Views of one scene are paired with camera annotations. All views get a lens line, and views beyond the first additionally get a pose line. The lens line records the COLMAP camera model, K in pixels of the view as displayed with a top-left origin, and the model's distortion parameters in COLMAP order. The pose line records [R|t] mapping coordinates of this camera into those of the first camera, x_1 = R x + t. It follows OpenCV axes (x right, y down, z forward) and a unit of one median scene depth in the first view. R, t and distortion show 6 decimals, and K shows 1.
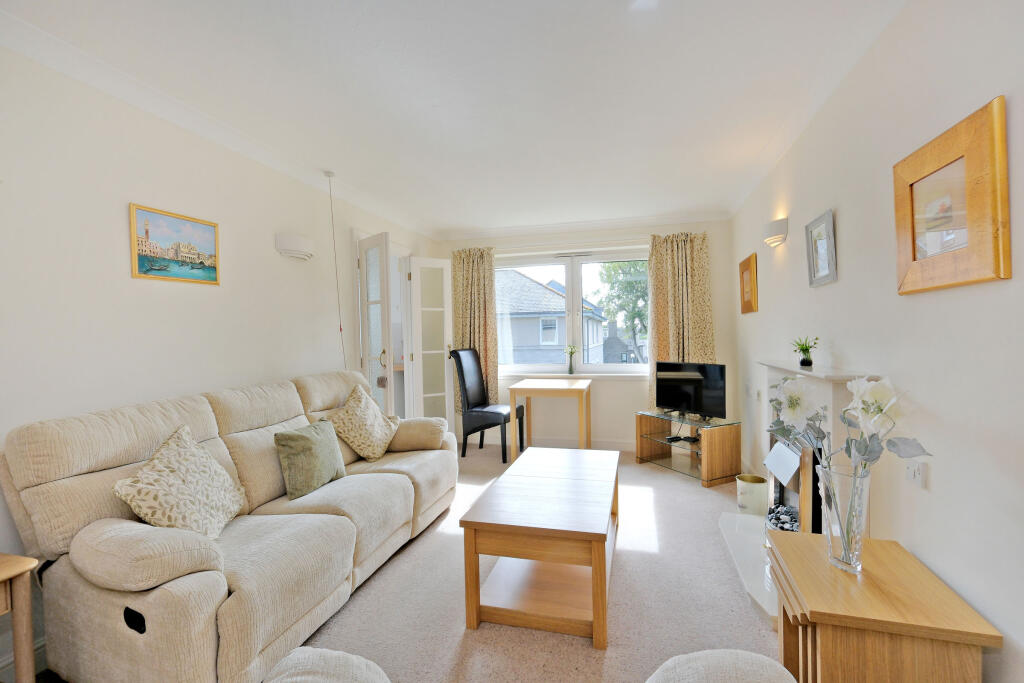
lens RADIAL K [[443.7, 0, 511.5], [0, 443.7, 332.7], [0, 0, 1]] dist [-0.000752, -0.000389]
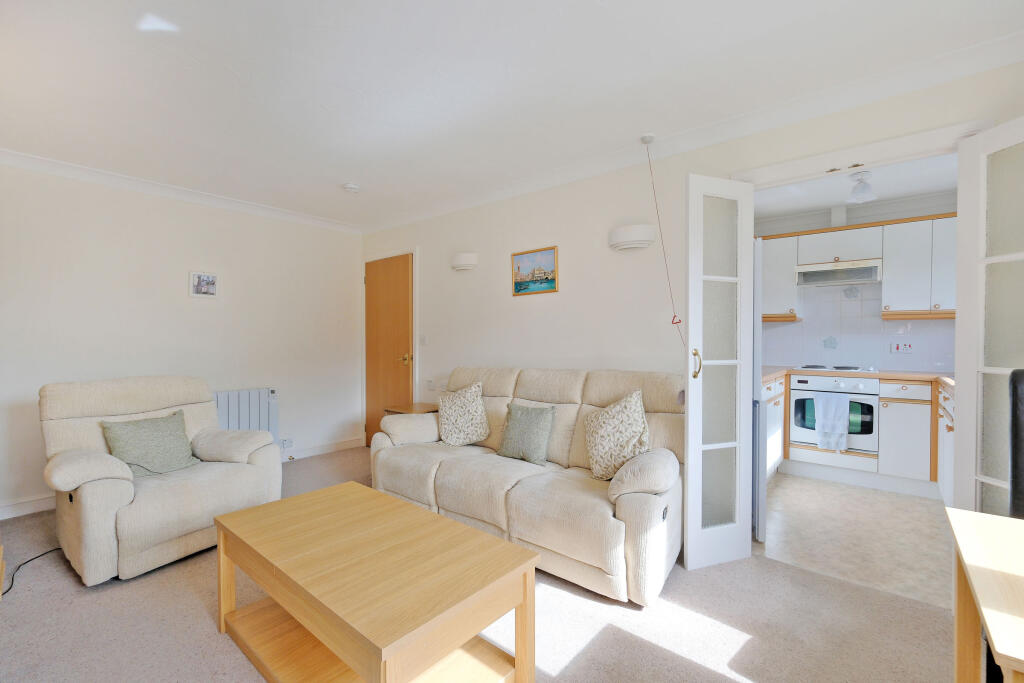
lens RADIAL K [[443.7, 0, 525.7], [0, 443.7, 342.7], [0, 0, 1]] dist [-0.000752, -0.000389]
pose [[-0.393862, 0.025454, -0.918817, 0.643558], [0.006031, 0.999667, 0.025109, 0.011089], [0.919150, 0.004349, -0.393884, 1.550533]]
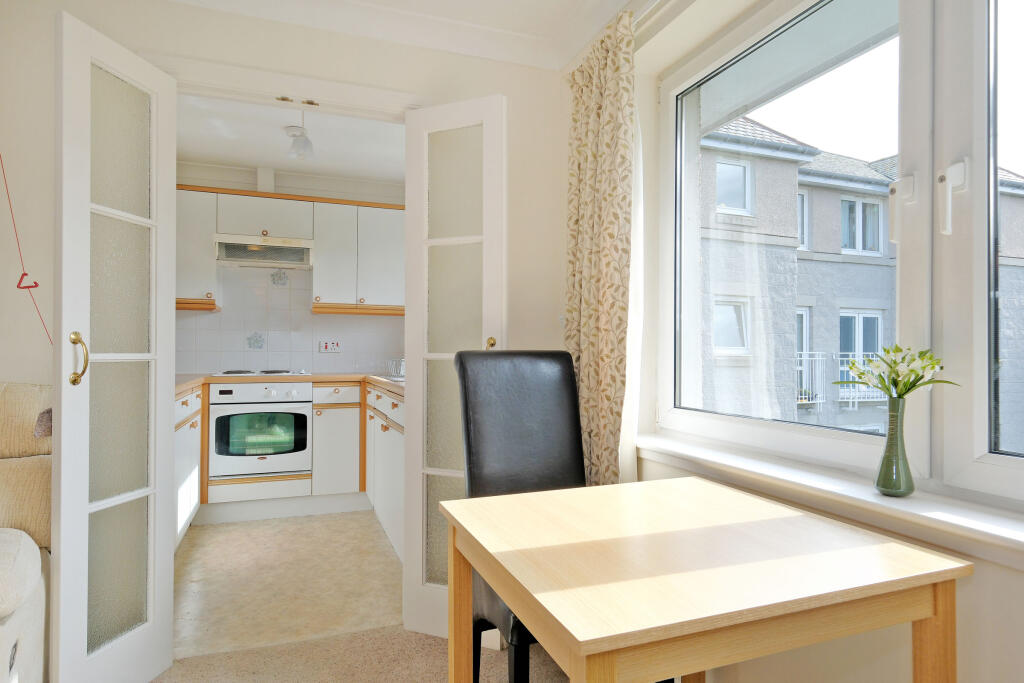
lens RADIAL K [[603.4, 0, 515.9], [0, 603.4, 343.2], [0, 0, 1]] dist [0.007664, 0.003328]
pose [[0.599044, 0.008004, -0.800676, 0.503447], [-0.010367, 0.999944, 0.002240, 0.060401], [0.800649, 0.006959, 0.599094, 1.493167]]
